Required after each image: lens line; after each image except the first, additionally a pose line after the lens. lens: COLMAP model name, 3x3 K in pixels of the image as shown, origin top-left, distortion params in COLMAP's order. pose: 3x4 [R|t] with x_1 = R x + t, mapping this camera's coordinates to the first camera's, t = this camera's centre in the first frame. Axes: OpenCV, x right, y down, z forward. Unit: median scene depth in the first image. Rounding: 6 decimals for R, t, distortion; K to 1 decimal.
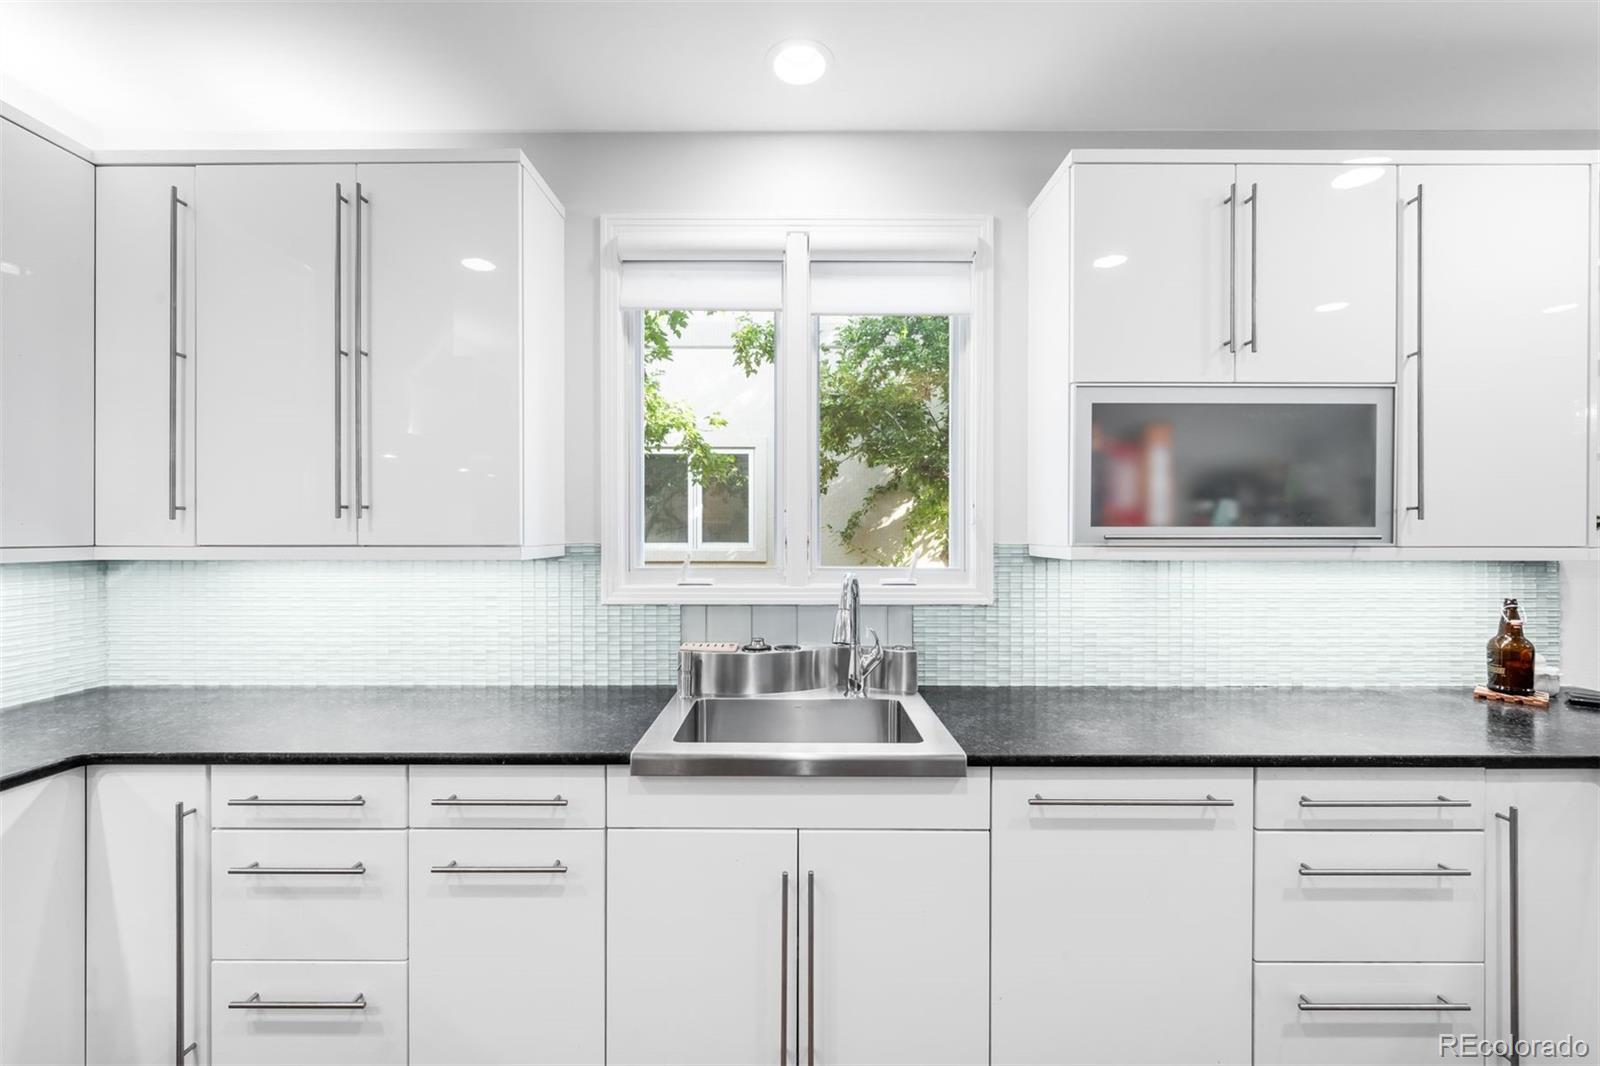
lens RADIAL K [[661.5, 0, 800.0], [0, 661.5, 533.0], [0, 0, 1]] dist [-0.000828, -0.000006]
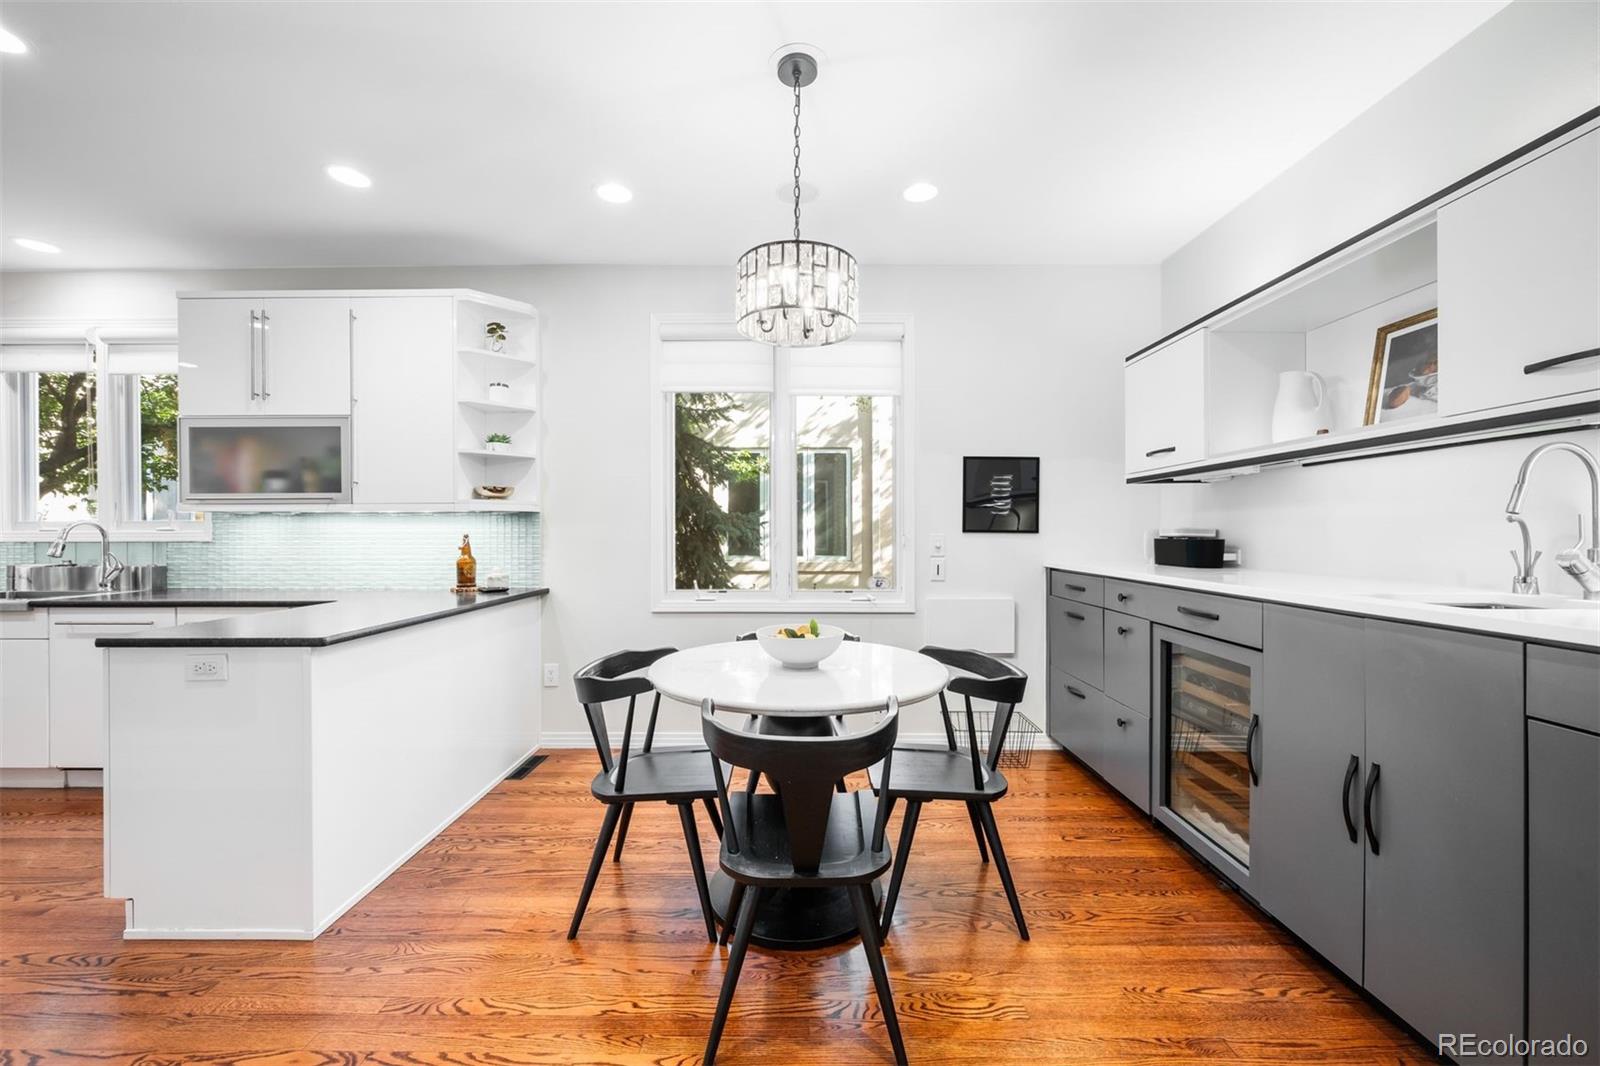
lens RADIAL K [[661.5, 0, 800.0], [0, 661.5, 533.0], [0, 0, 1]] dist [-0.000828, -0.000006]
pose [[0.999904, -0.003992, -0.013246, 1.989951], [0.003977, 0.999991, -0.001188, 0.101130], [0.013250, 0.001135, 0.999912, -0.764235]]
